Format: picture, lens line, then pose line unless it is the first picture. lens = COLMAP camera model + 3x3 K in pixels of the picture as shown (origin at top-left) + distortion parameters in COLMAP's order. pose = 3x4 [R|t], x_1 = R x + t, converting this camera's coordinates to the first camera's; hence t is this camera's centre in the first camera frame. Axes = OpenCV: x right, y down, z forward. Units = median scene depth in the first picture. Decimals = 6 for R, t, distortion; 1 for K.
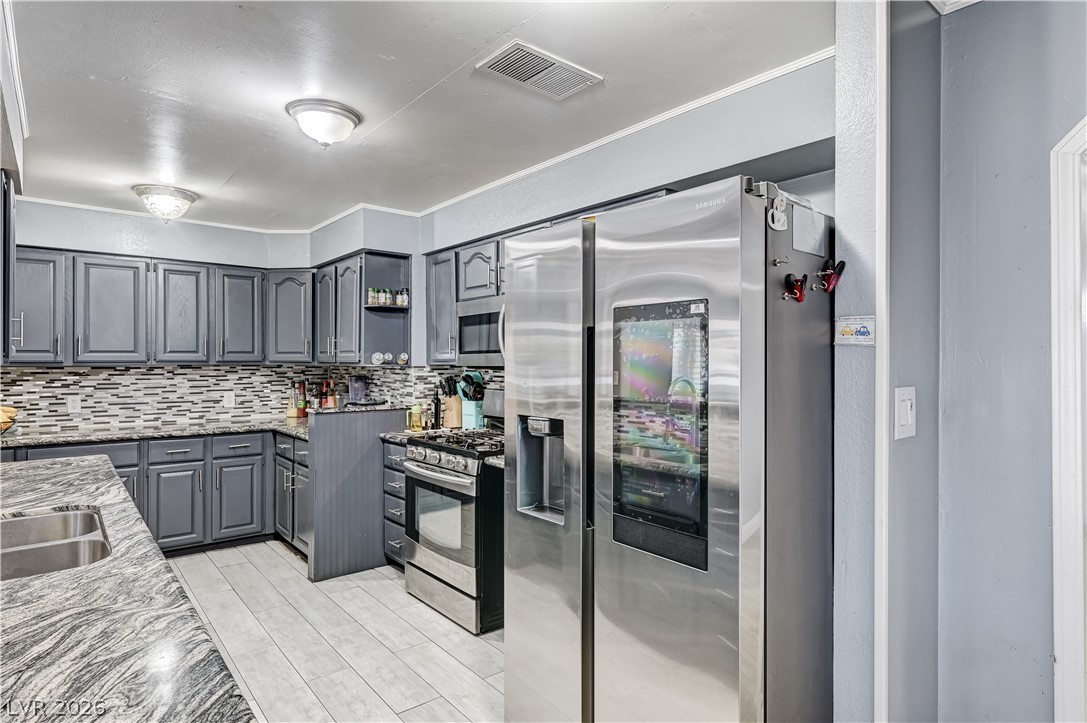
lens RADIAL K [[597.1, 0, 546.0], [0, 597.1, 360.6], [0, 0, 1]] dist [0.000318, 0.000451]
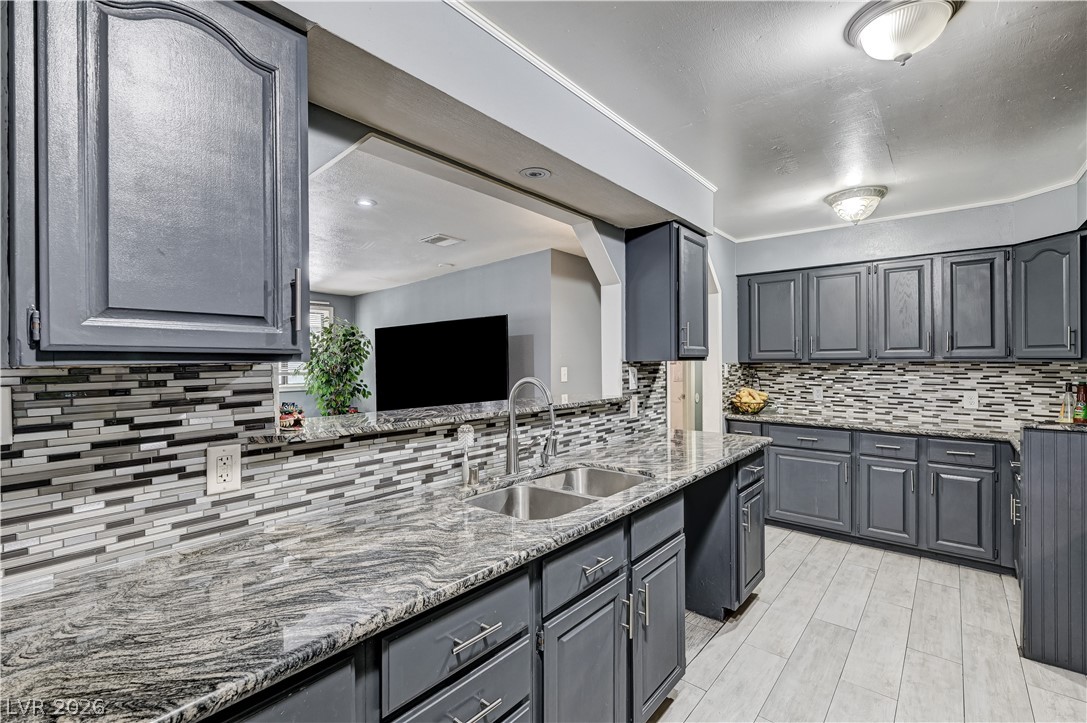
lens RADIAL K [[479.6, 0, 547.9], [0, 479.6, 362.0], [0, 0, 1]] dist [-0.001006, 0.000133]
pose [[0.181949, 0.002332, -0.983305, 0.076306], [0.004882, 0.999983, 0.003275, 0.002711], [0.983296, -0.005396, 0.181935, 0.285995]]
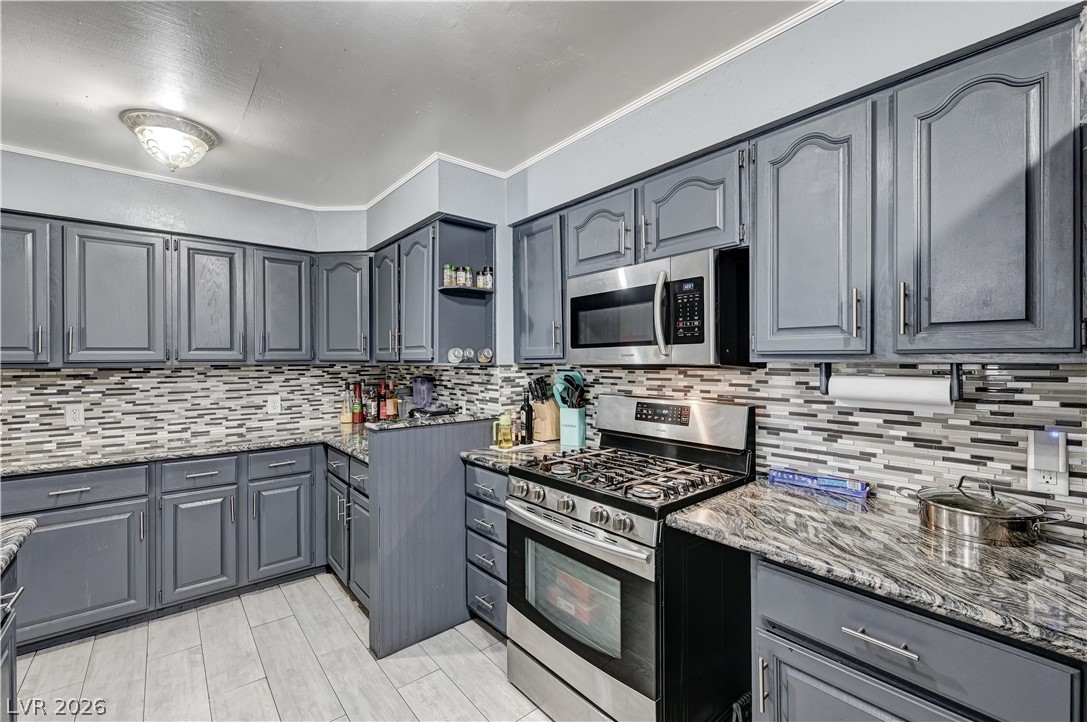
lens RADIAL K [[459.4, 0, 546.8], [0, 459.4, 358.4], [0, 0, 1]] dist [-0.001893, -0.000121]
pose [[0.999928, -0.006222, 0.010280, -0.165218], [0.006246, 0.999978, -0.002258, 0.002498], [-0.010266, 0.002322, 0.999945, 0.386928]]
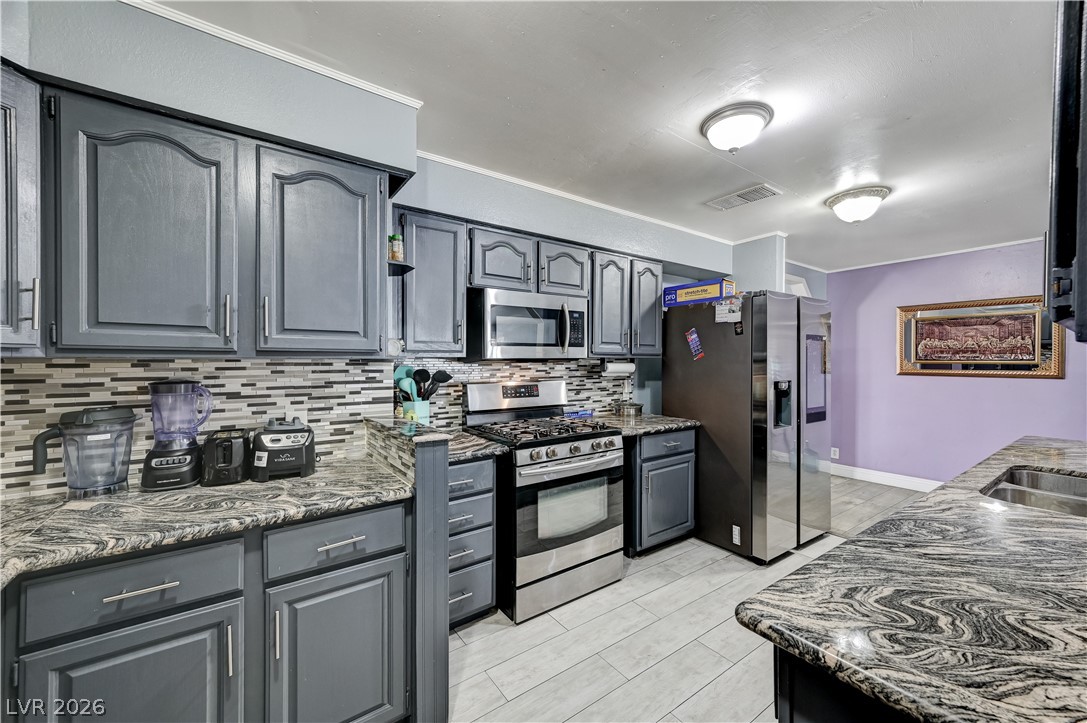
lens RADIAL K [[421.4, 0, 546.4], [0, 421.4, 361.0], [0, 0, 1]] dist [0.000235, 0.000035]
pose [[0.072508, -0.004590, 0.997357, -0.708691], [-0.003046, 0.999984, 0.004823, 0.008664], [-0.997363, -0.003388, 0.072493, 0.785723]]
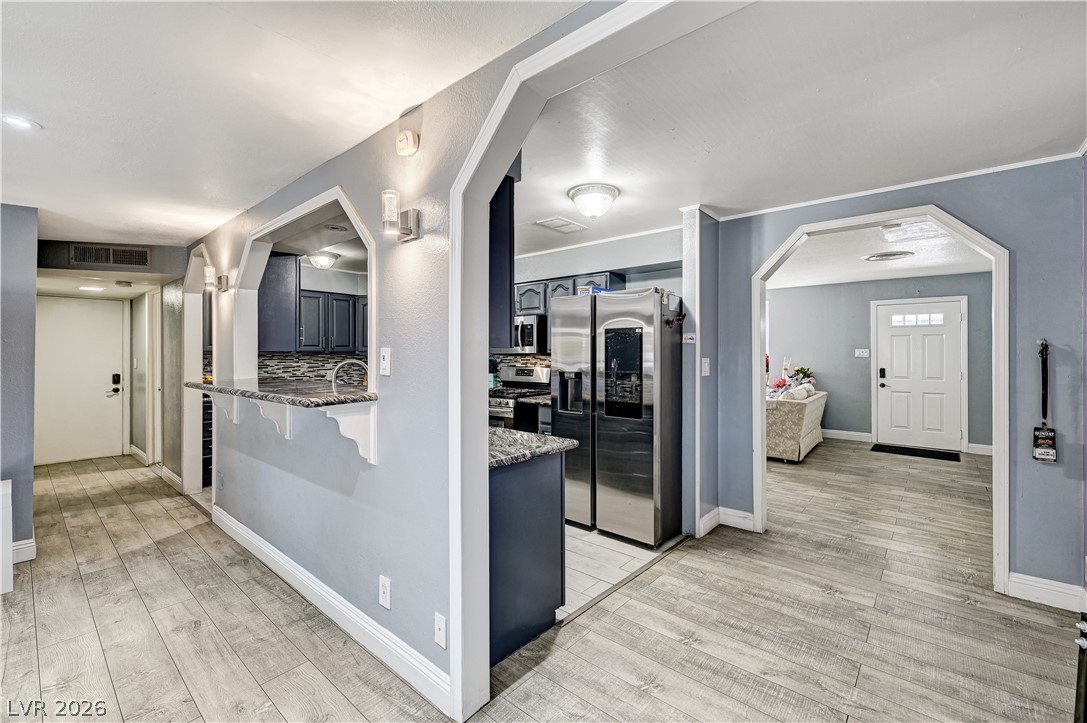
lens RADIAL K [[459.4, 0, 546.8], [0, 459.4, 358.9], [0, 0, 1]] dist [-0.001893, -0.000121]
pose [[0.984878, -0.002155, 0.173234, -0.197707], [0.000316, 0.999943, 0.010639, 0.009627], [-0.173247, -0.010423, 0.984823, -0.388302]]
